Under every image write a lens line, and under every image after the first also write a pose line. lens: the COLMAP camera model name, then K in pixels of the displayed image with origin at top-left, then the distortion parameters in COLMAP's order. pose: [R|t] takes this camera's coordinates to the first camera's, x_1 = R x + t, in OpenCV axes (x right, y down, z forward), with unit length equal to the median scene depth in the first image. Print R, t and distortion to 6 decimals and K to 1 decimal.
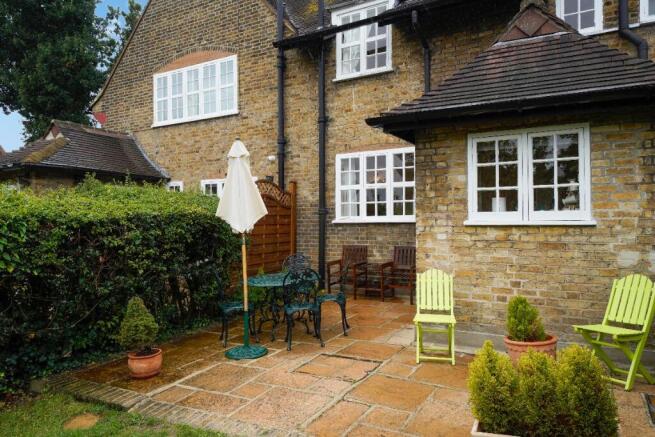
lens RADIAL K [[462.6, 0, 327.5], [0, 462.6, 218.4], [0, 0, 1]] dist [-0.001548, 0.003622]
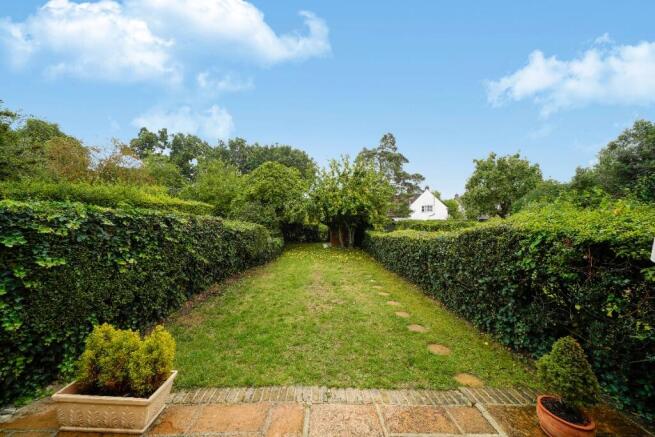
lens RADIAL K [[228.7, 0, 327.3], [0, 228.7, 219.4], [0, 0, 1]] dist [-0.001579, -0.000202]
pose [[-0.868523, 0.004920, -0.495625, 0.168619], [0.006673, 0.999976, -0.001766, -0.042595], [0.495604, -0.004841, -0.868535, 1.332033]]
